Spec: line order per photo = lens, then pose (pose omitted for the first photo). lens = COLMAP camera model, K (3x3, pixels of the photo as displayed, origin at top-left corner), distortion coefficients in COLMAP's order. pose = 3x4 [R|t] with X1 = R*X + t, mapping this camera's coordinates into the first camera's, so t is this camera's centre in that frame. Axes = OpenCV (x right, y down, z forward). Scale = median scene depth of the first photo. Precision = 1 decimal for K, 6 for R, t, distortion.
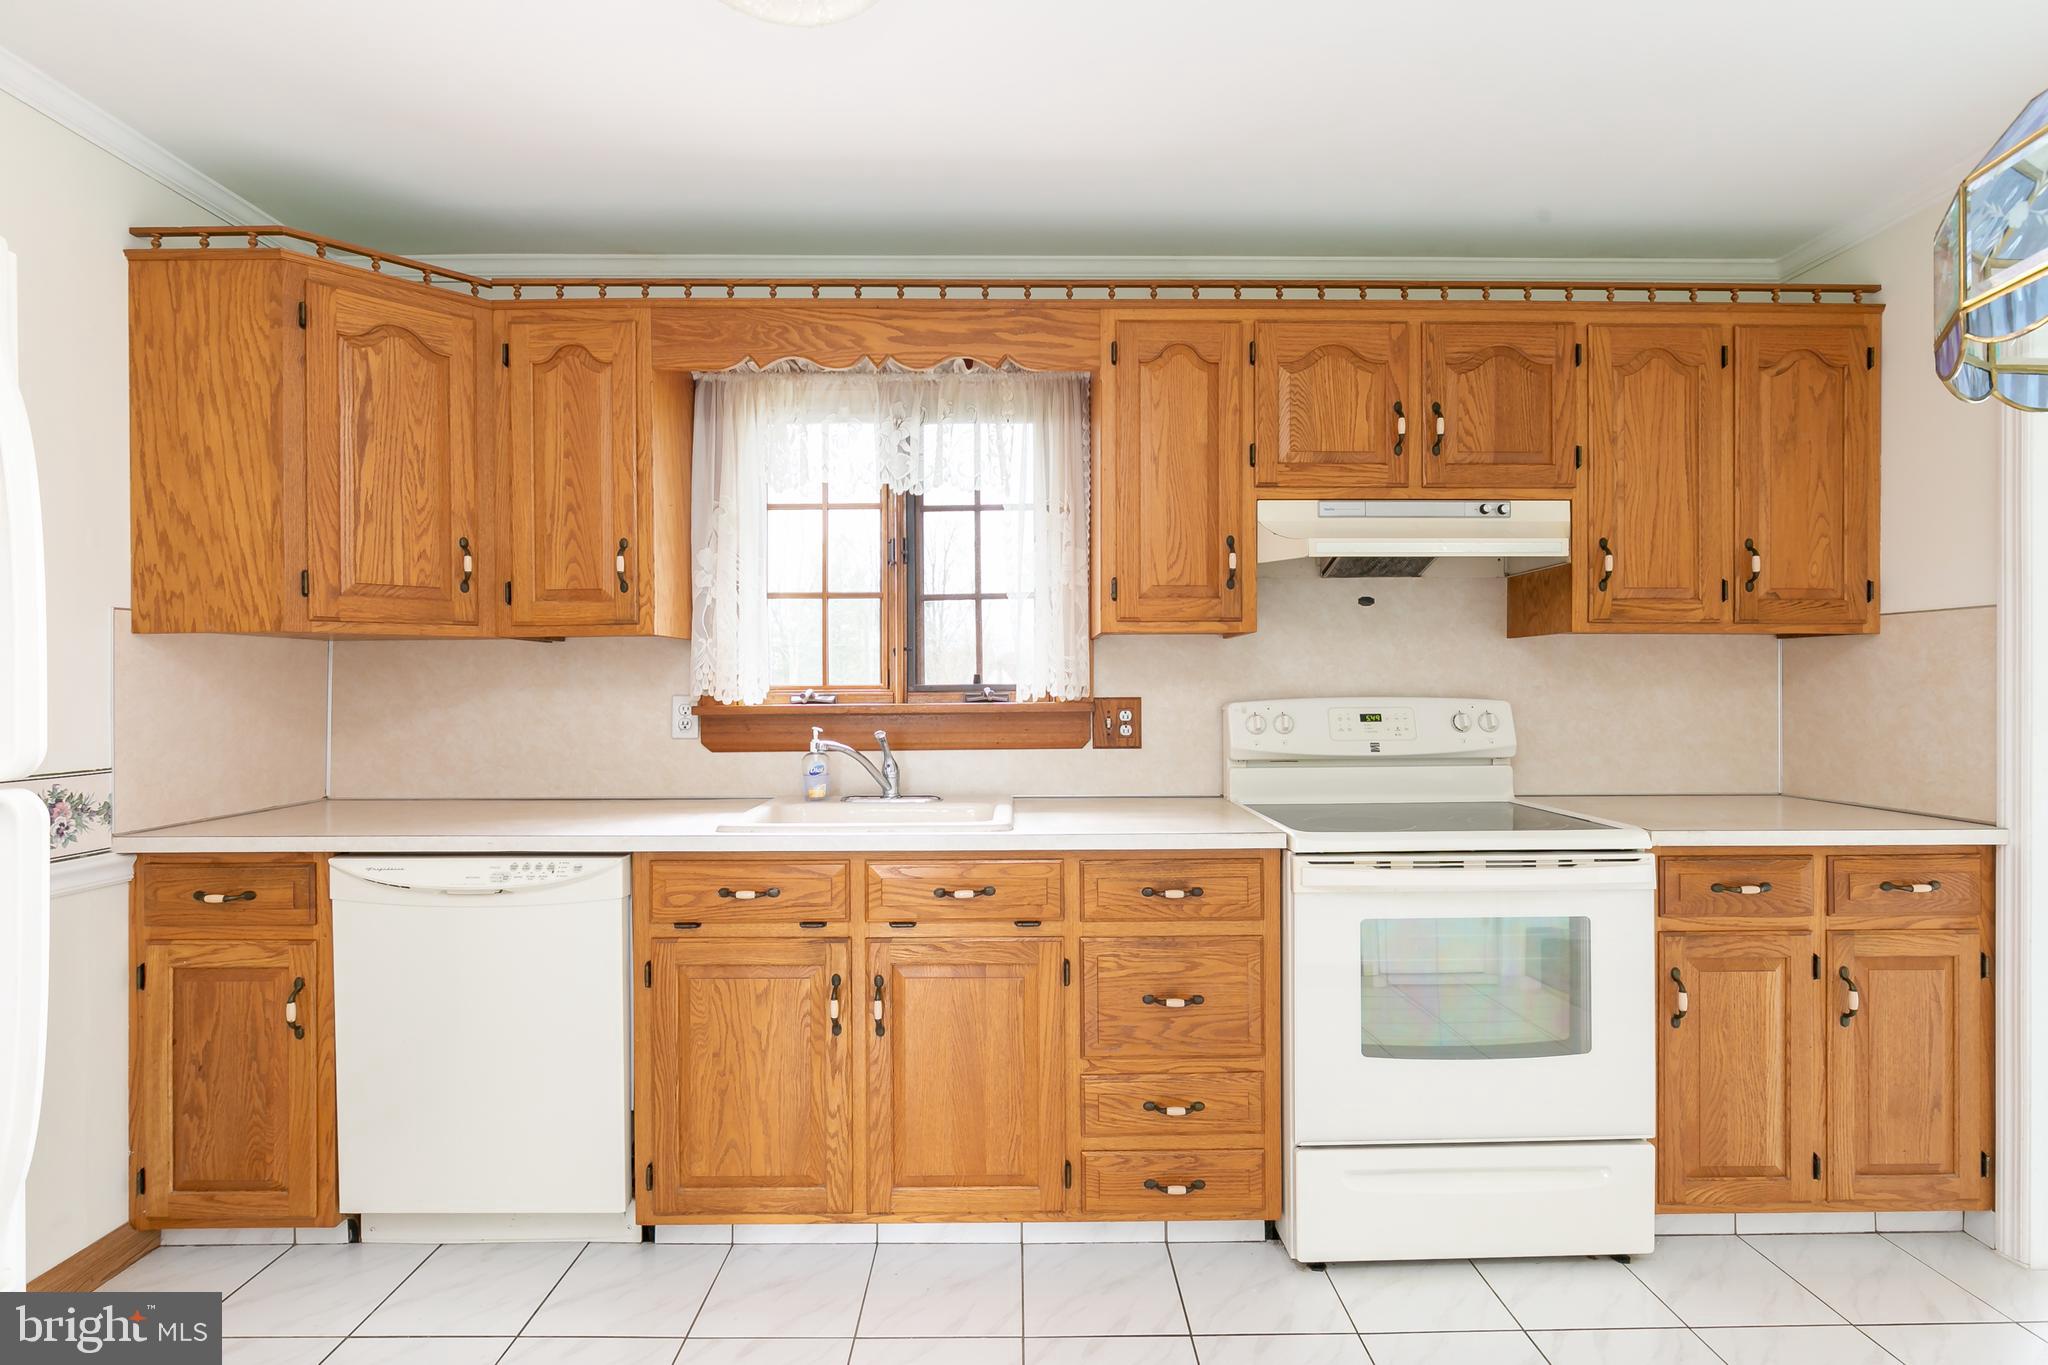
lens RADIAL K [[1017.5, 0, 1022.8], [0, 1017.5, 683.4], [0, 0, 1]] dist [0.002227, -0.000981]
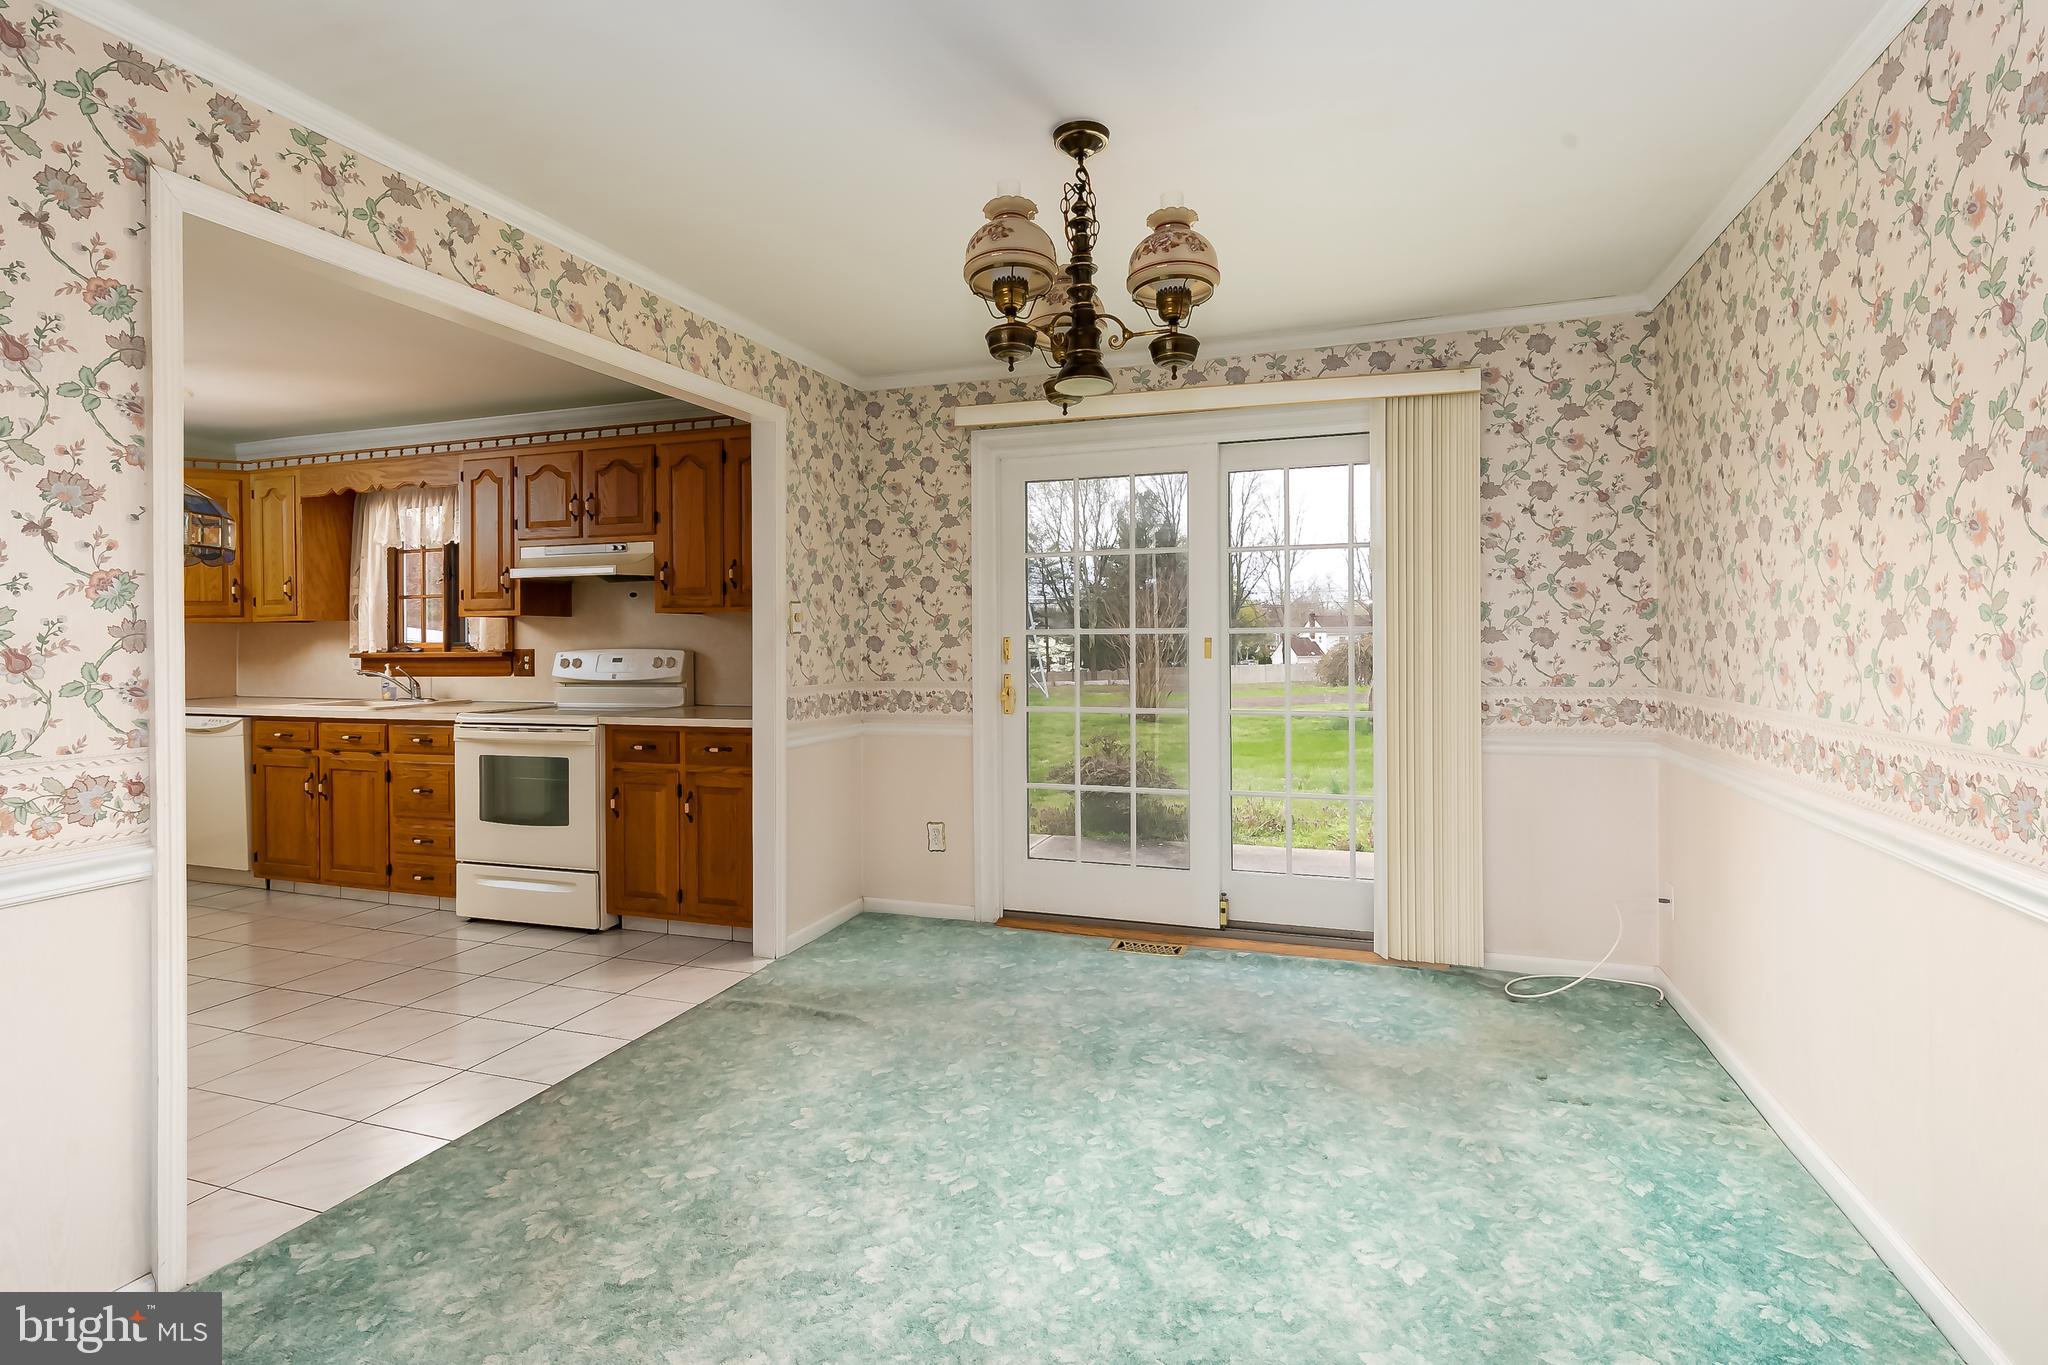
lens RADIAL K [[982.9, 0, 1048.1], [0, 982.9, 641.4], [0, 0, 1]] dist [-0.004101, -0.000335]
pose [[0.944916, -0.003815, -0.327292, 1.826582], [0.004534, 0.999989, 0.001435, 0.001543], [0.327283, -0.002840, 0.944922, -0.451150]]
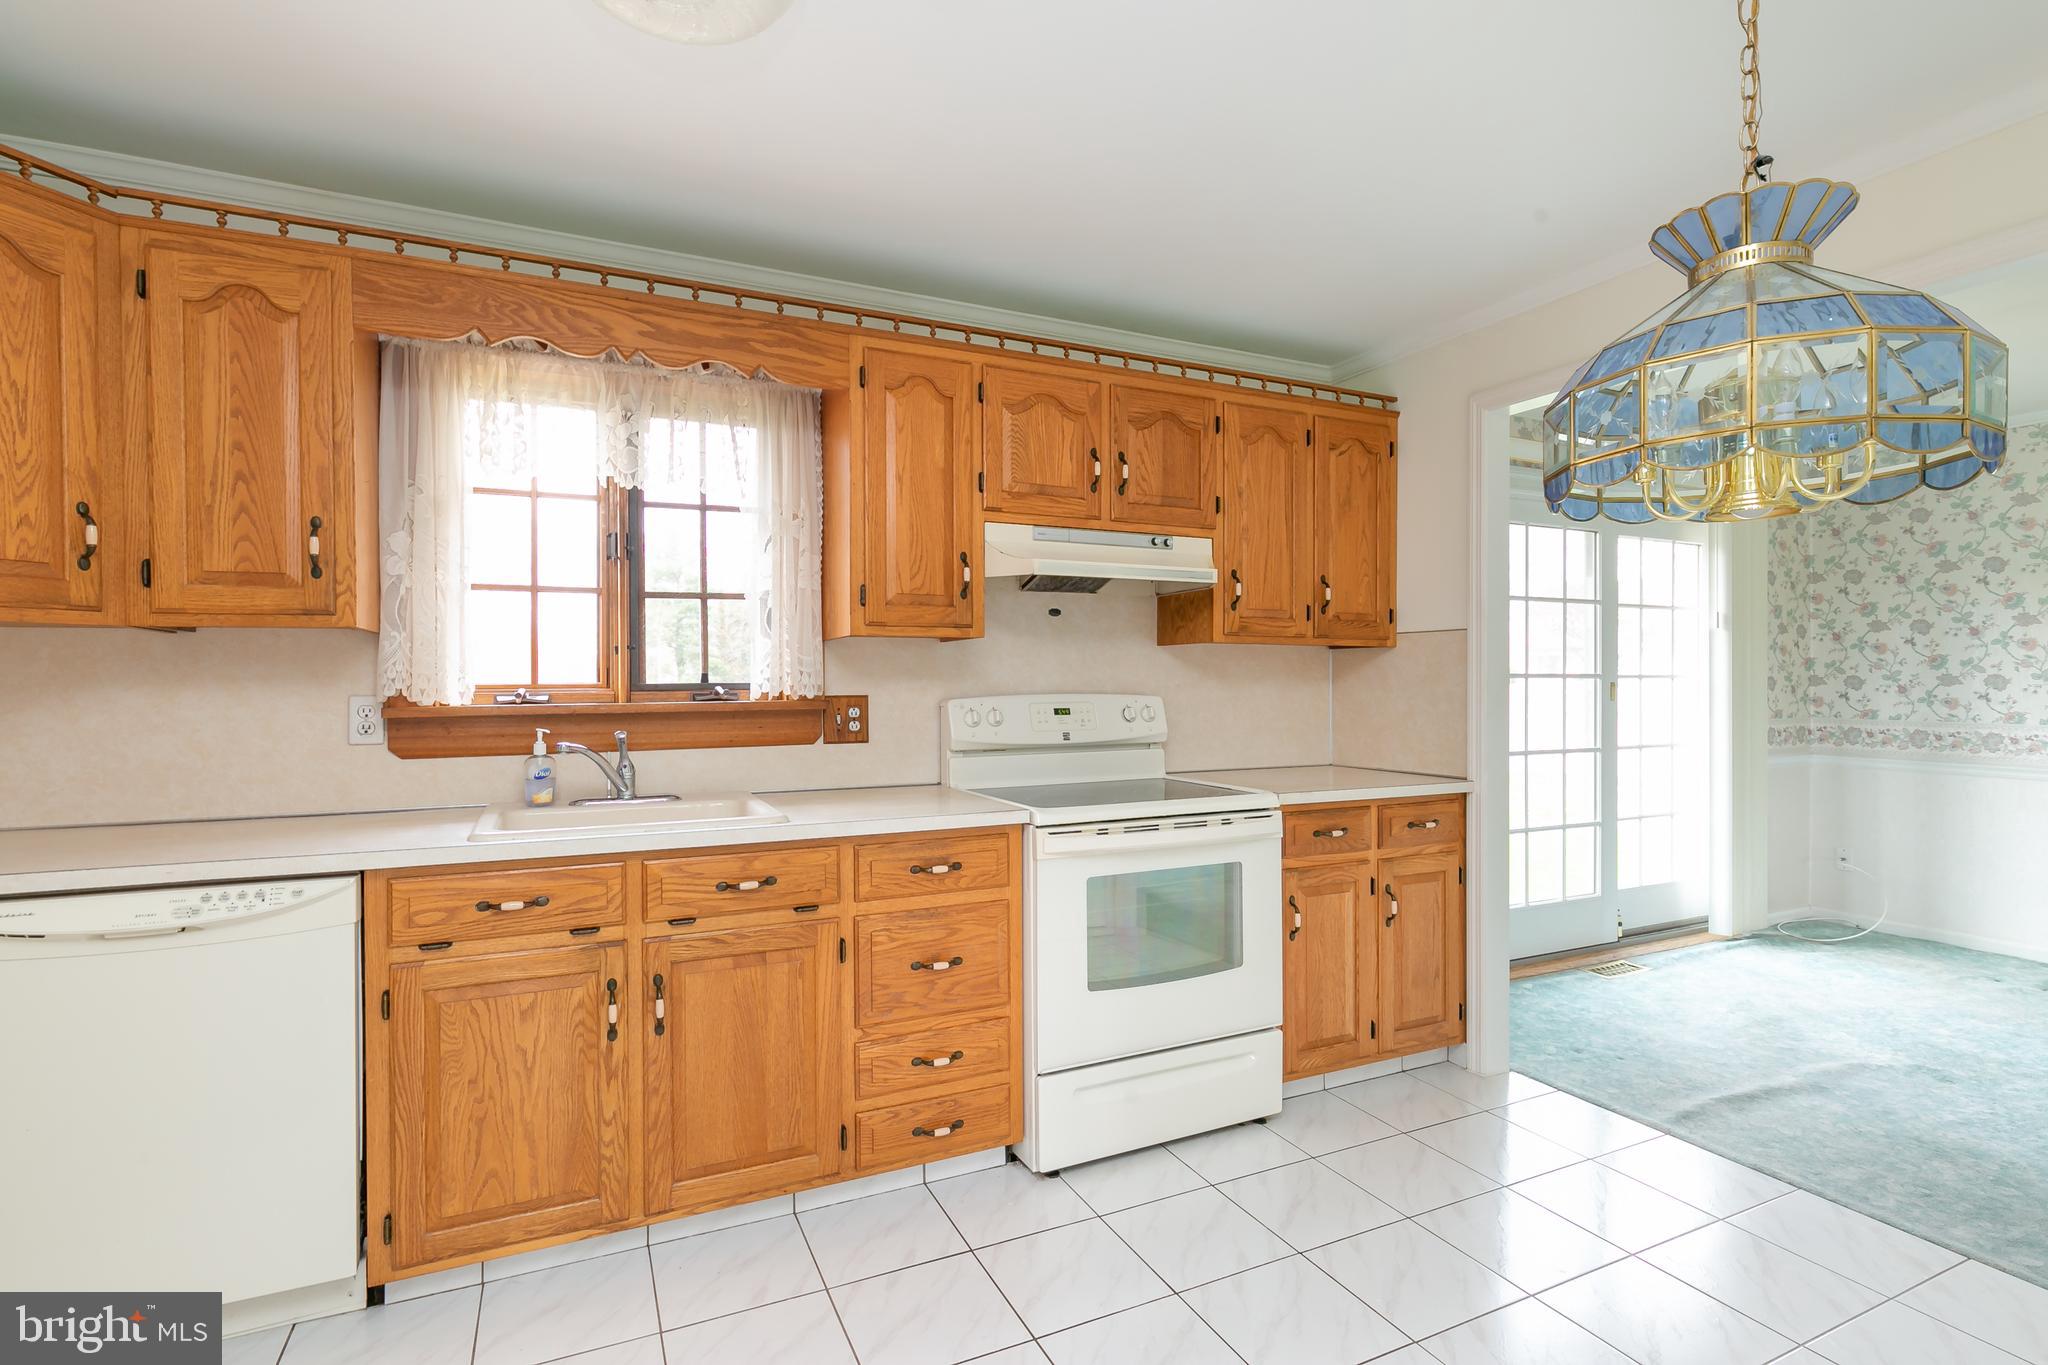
lens RADIAL K [[1001.3, 0, 1030.6], [0, 1001.3, 683.9], [0, 0, 1]] dist [0.009788, -0.001597]
pose [[0.908159, -0.000658, 0.418625, -0.196603], [0.000130, 0.999999, 0.001289, 0.000326], [-0.418625, -0.001116, 0.908158, -0.042870]]
